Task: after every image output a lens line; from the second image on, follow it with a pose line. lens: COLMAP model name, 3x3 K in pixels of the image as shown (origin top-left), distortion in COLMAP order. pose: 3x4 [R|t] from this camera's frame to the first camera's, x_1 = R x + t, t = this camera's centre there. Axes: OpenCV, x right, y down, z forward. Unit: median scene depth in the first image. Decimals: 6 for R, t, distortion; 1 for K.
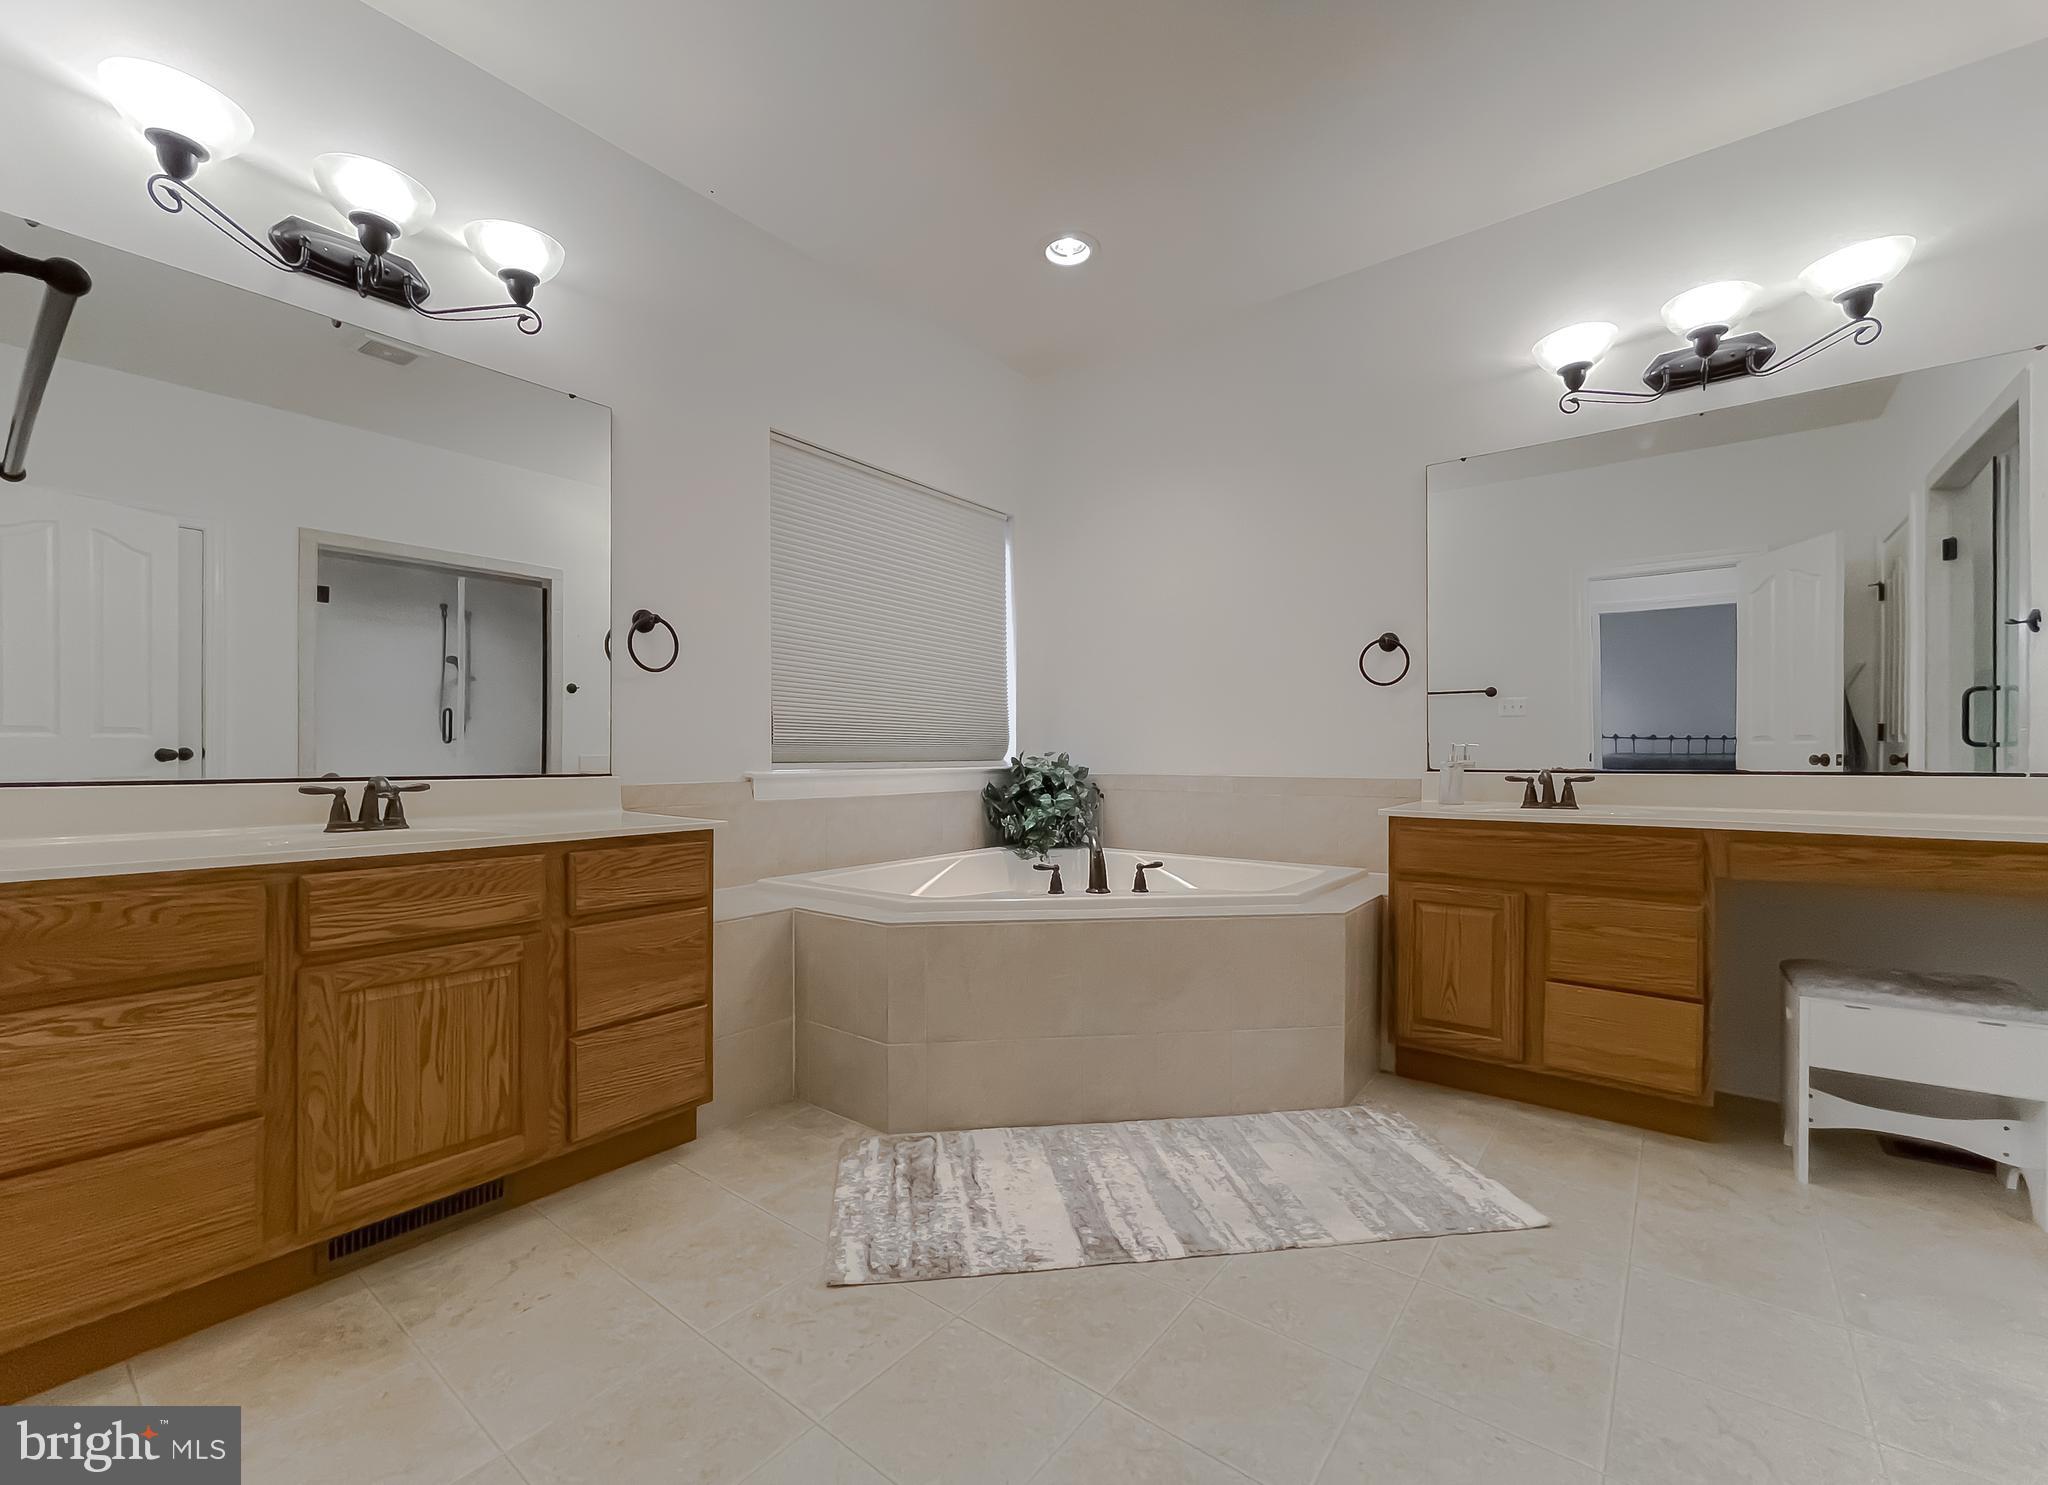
lens RADIAL K [[853.0, 0, 1022.4], [0, 853.0, 748.1], [0, 0, 1]] dist [-0.000967, -0.000198]
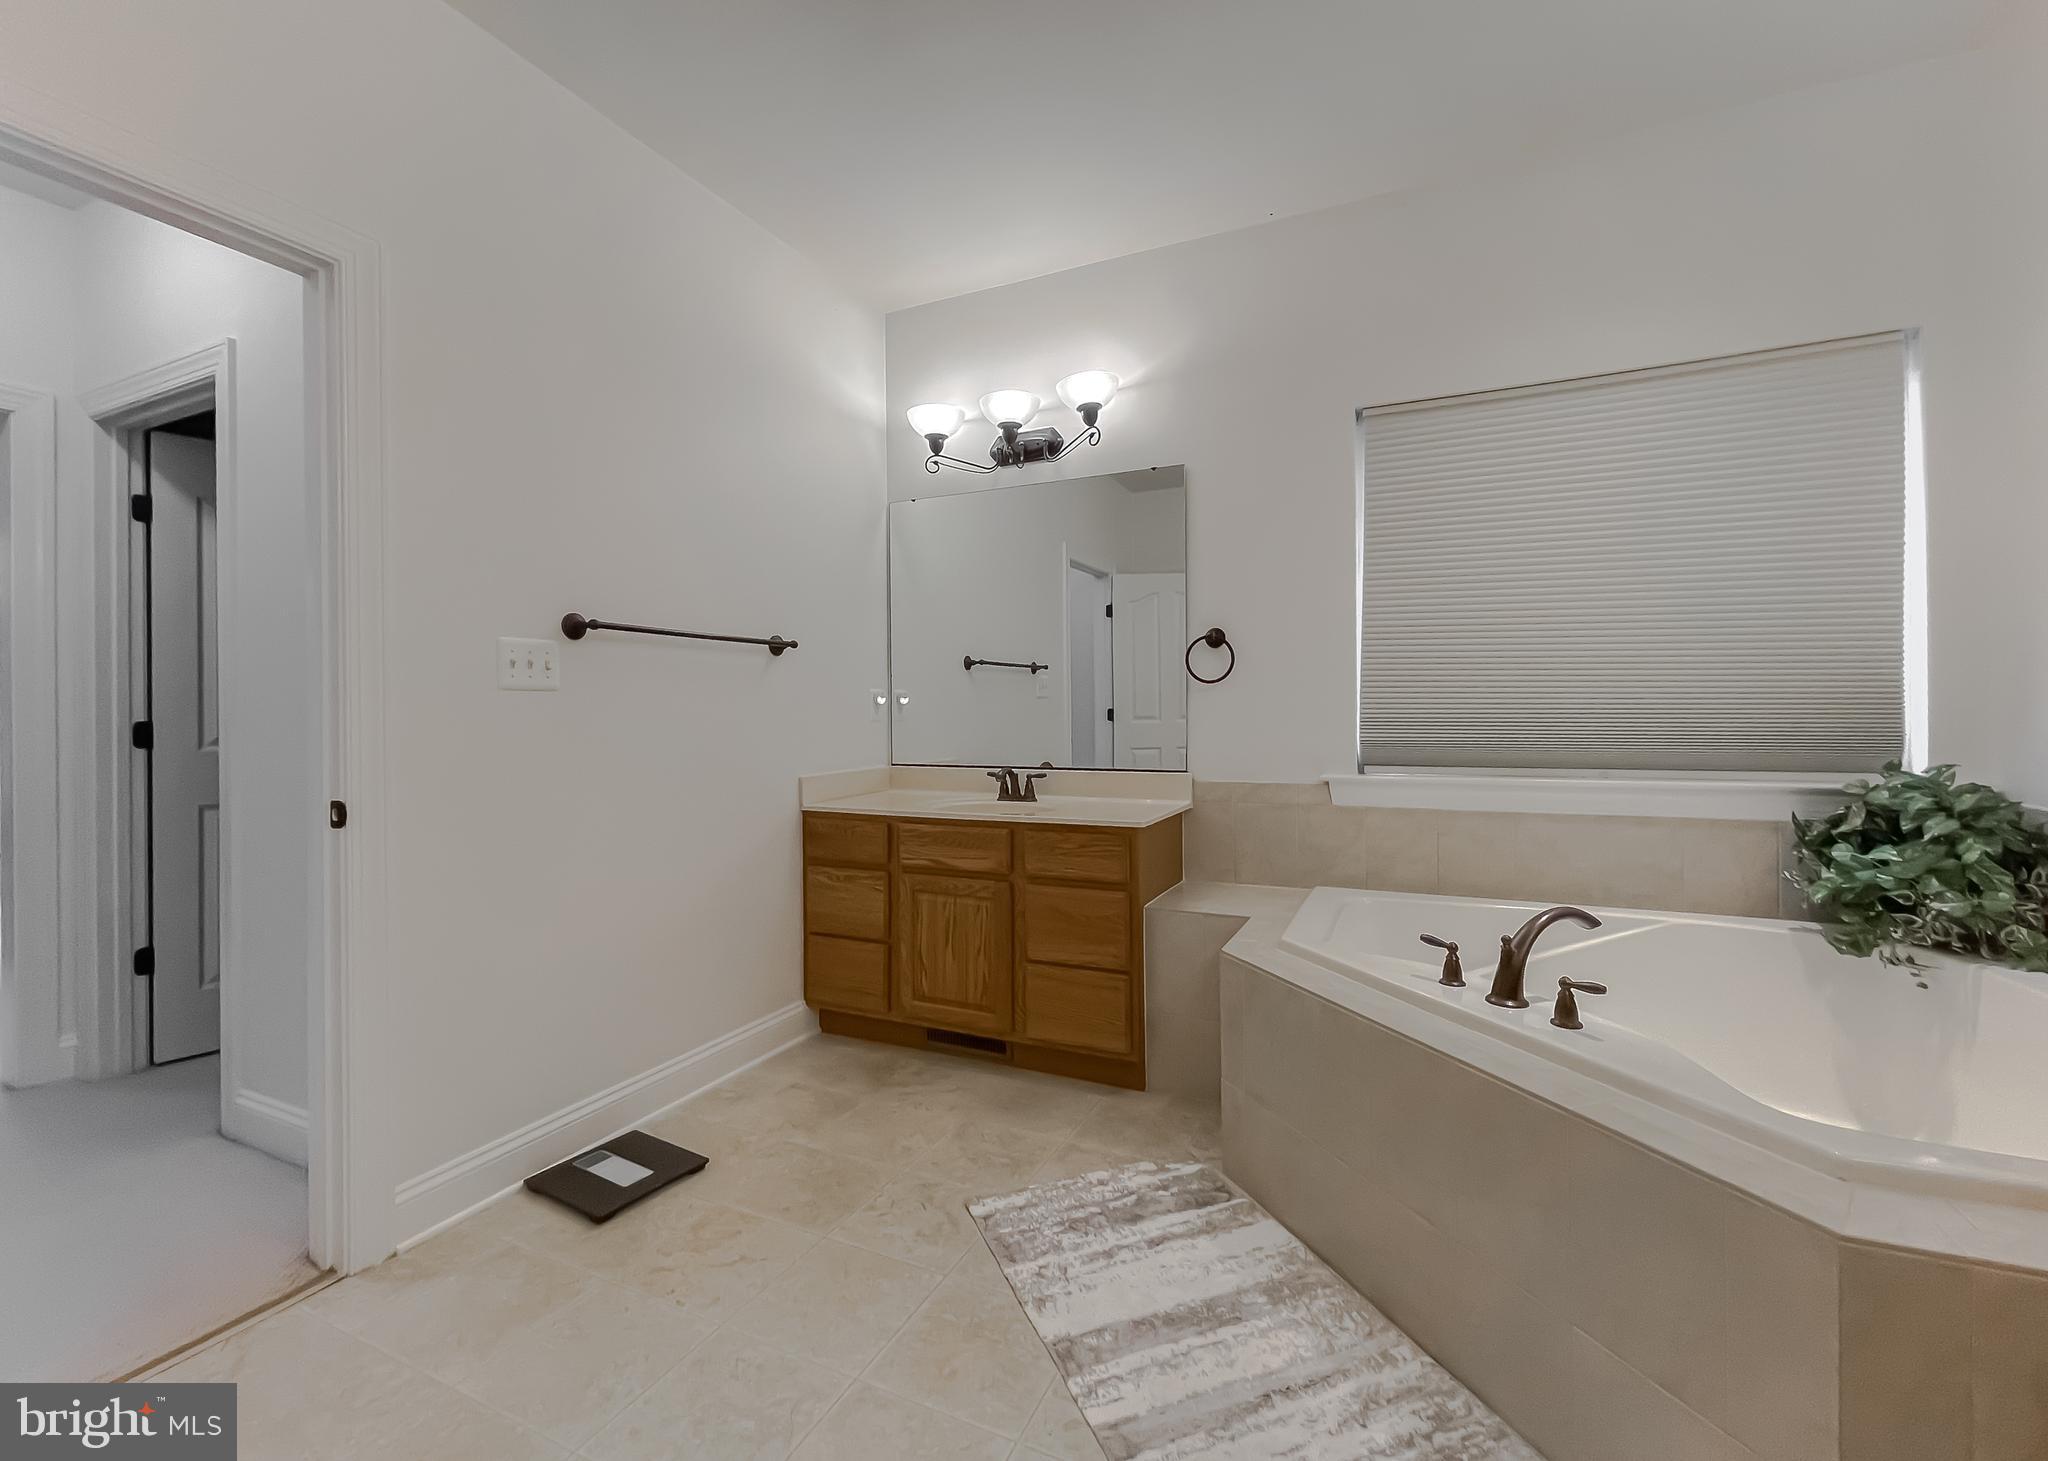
lens RADIAL K [[874.3, 0, 1021.9], [0, 874.3, 727.3], [0, 0, 1]] dist [-0.012865, -0.000127]
pose [[0.219808, 0.013547, -0.975449, 0.846492], [0.011679, 0.999795, 0.016517, -0.068350], [0.975473, -0.015023, 0.219605, 0.672228]]
